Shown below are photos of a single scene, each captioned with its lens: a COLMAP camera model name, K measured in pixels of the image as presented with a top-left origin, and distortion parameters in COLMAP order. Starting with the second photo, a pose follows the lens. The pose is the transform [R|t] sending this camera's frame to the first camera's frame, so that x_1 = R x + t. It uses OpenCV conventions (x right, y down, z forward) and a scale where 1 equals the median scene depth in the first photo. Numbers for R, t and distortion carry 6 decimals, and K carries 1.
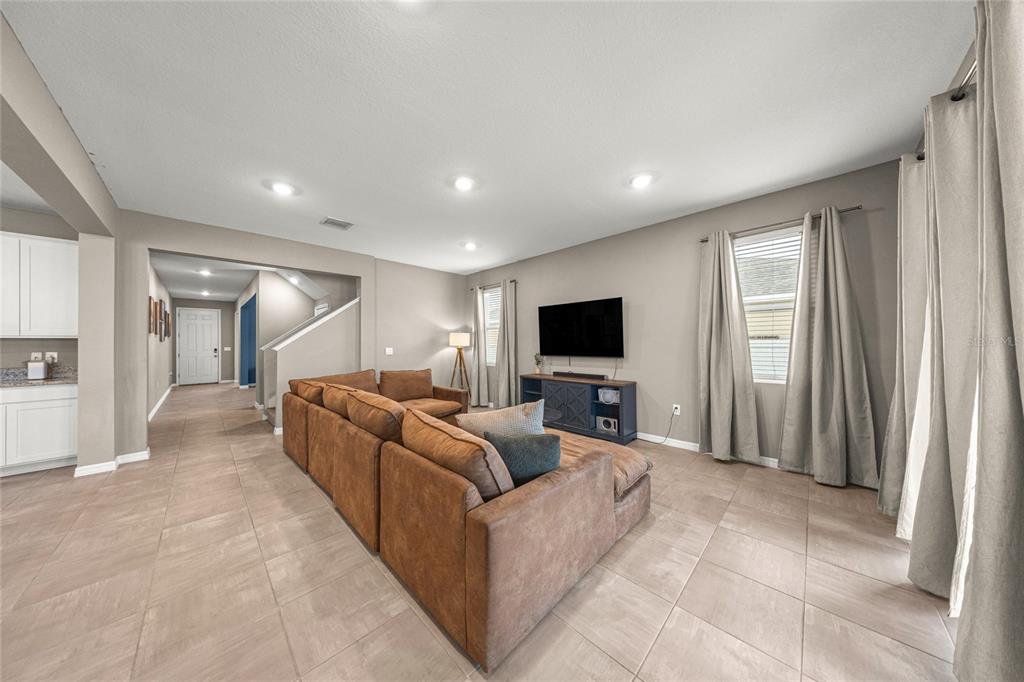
lens RADIAL K [[297.9, 0, 510.1], [0, 297.9, 343.2], [0, 0, 1]] dist [-0.000348, -0.000066]
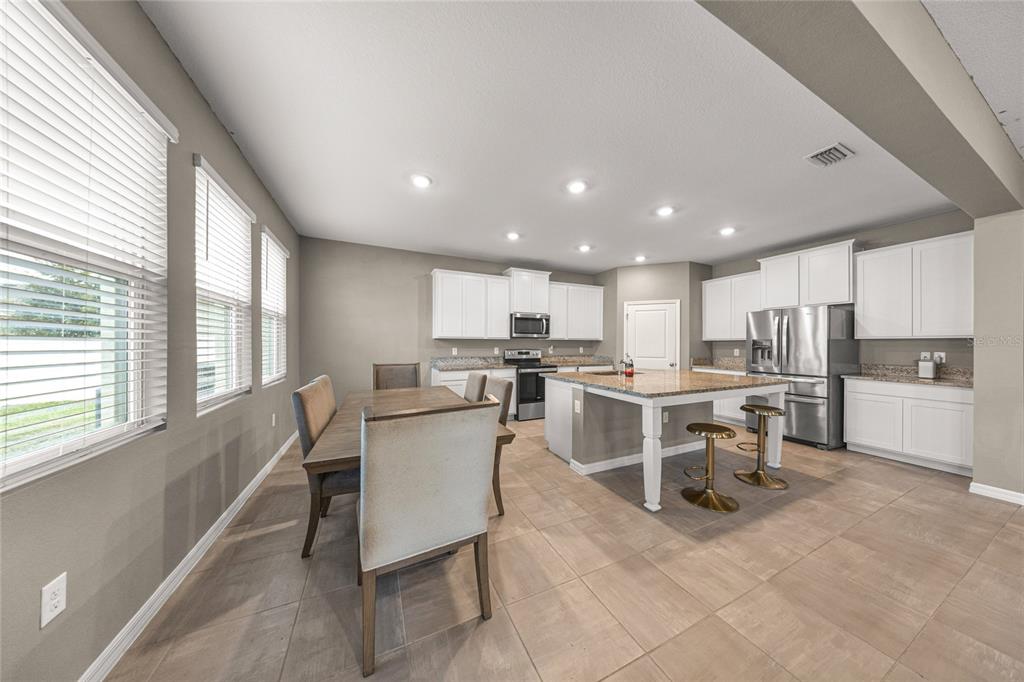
lens RADIAL K [[297.9, 0, 509.2], [0, 297.9, 343.2], [0, 0, 1]] dist [-0.000348, -0.000066]
pose [[-0.363833, 0.000594, -0.931464, -0.111623], [0.000796, 1.000000, 0.000327, -0.001678], [0.931464, -0.000622, -0.363833, 0.025602]]
